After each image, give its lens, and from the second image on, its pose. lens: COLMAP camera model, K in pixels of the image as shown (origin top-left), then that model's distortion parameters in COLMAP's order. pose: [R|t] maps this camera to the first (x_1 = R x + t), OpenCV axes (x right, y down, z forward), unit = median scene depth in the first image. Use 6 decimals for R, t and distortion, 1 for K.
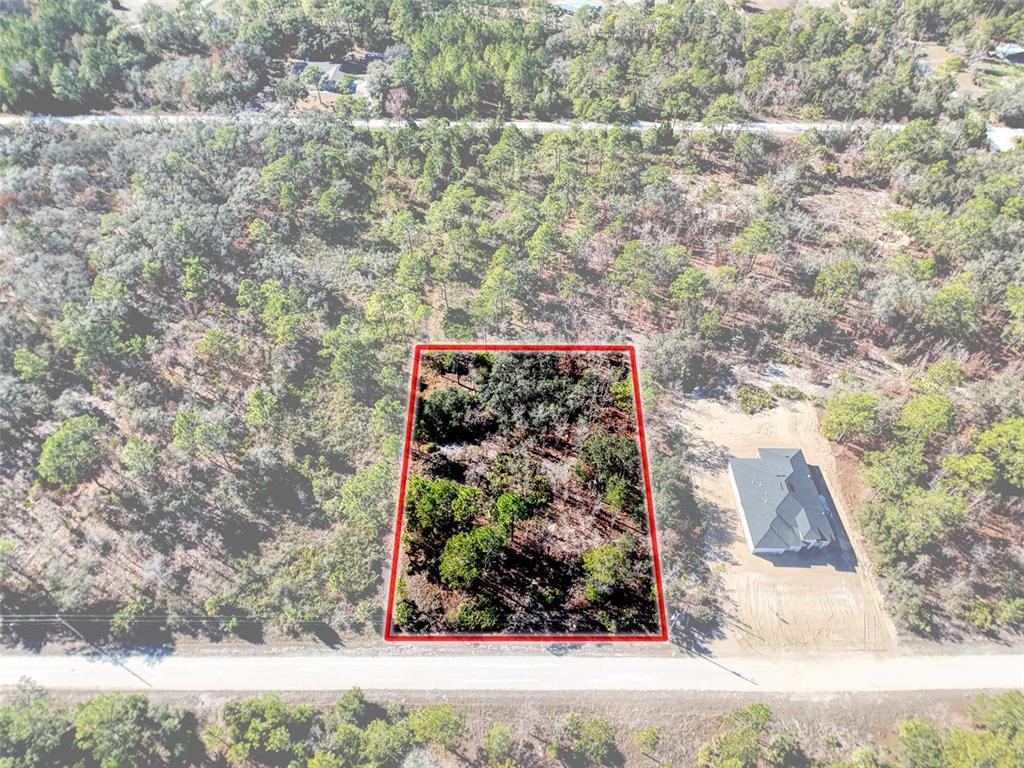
lens RADIAL K [[620.1, 0, 512.0], [0, 620.1, 384.0], [0, 0, 1]] dist [0.036086, -0.042769]
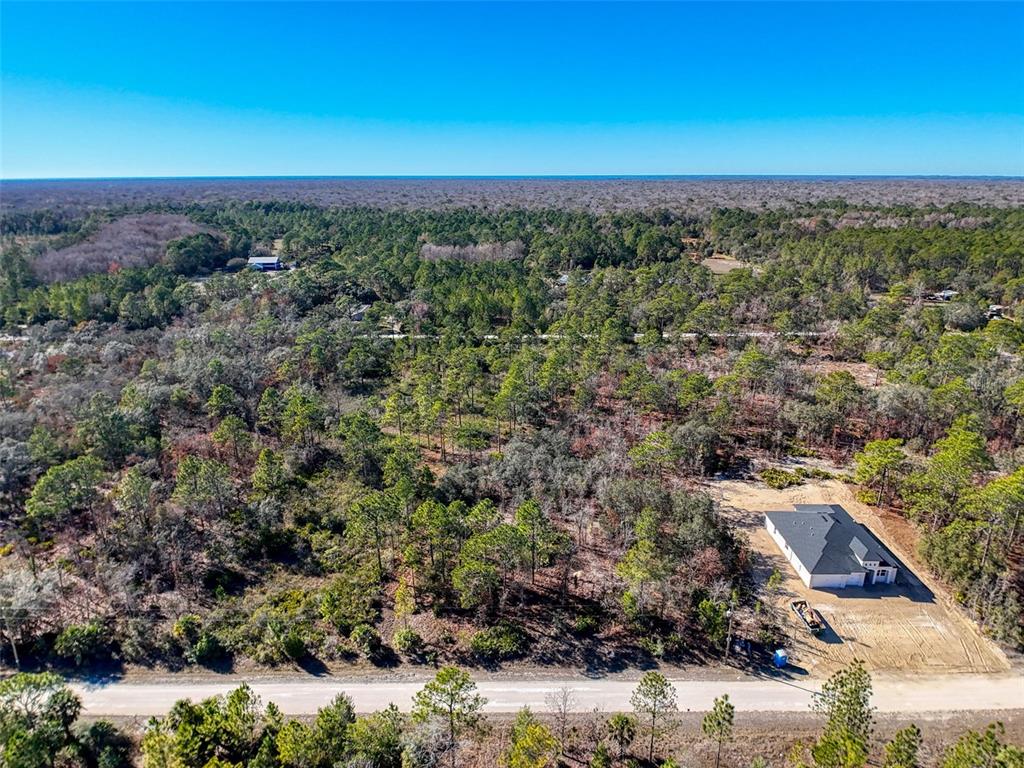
lens RADIAL K [[643.2, 0, 510.4], [0, 643.2, 370.5], [0, 0, 1]] dist [0.033039, -0.035590]
pose [[0.999878, -0.015188, -0.003632, -0.024037], [0.011181, 0.858616, -0.512498, 0.469852], [0.010902, 0.512395, 0.858681, 0.067751]]
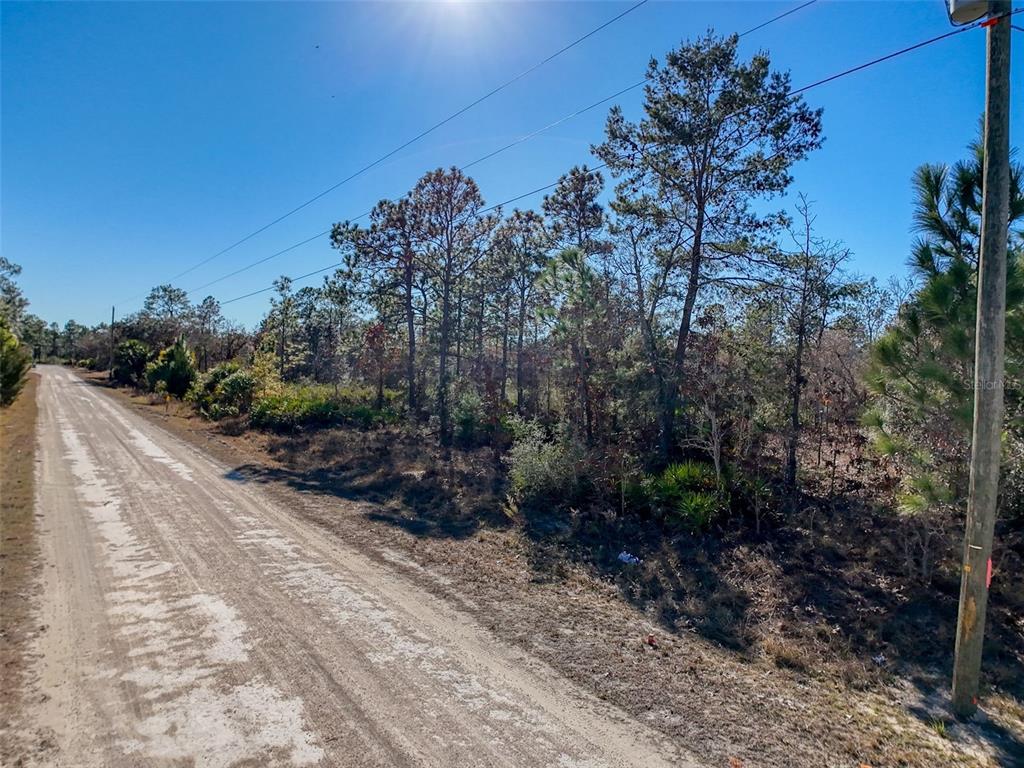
lens RADIAL K [[637.5, 0, 512.0], [0, 637.5, 384.0], [0, 0, 1]] dist [0.042769, -0.049669]
pose [[0.589225, 0.014927, -0.807831, 0.250441], [-0.632843, 0.630124, -0.449947, 0.410691], [0.502318, 0.776351, 0.380731, 0.855867]]
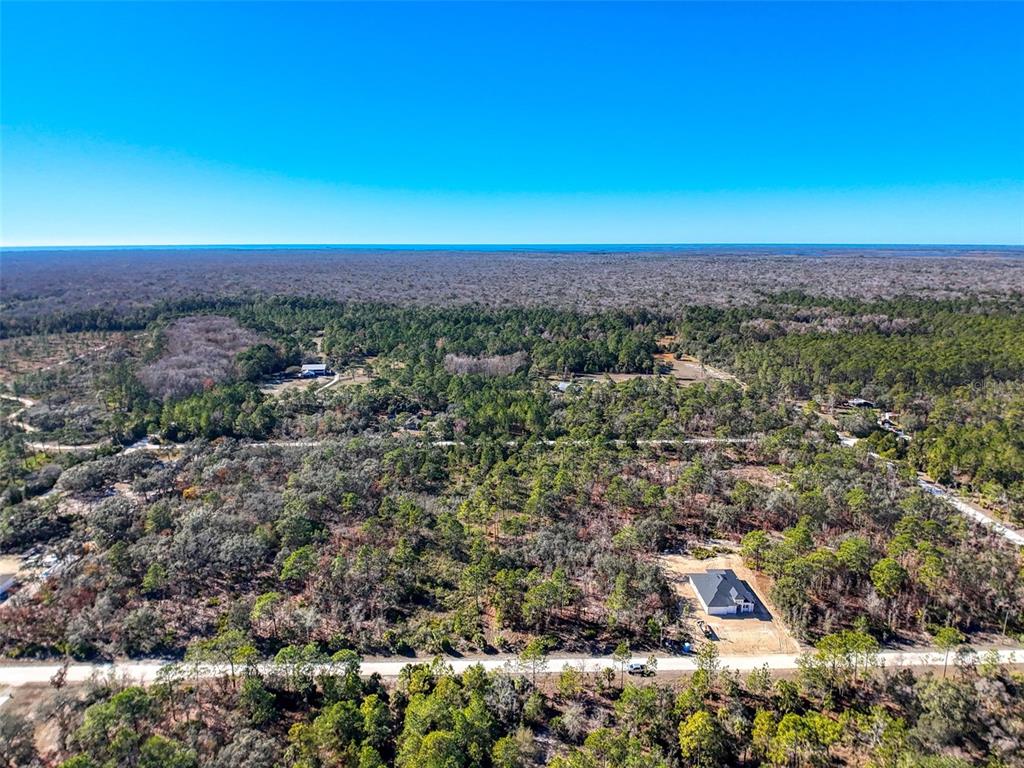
lens RADIAL K [[643.2, 0, 510.4], [0, 643.2, 370.5], [0, 0, 1]] dist [0.033039, -0.035590]
pose [[0.999677, -0.018908, 0.016962, -0.152068], [0.025281, 0.805512, -0.592040, 0.750412], [-0.002469, 0.592278, 0.805730, -0.751964]]
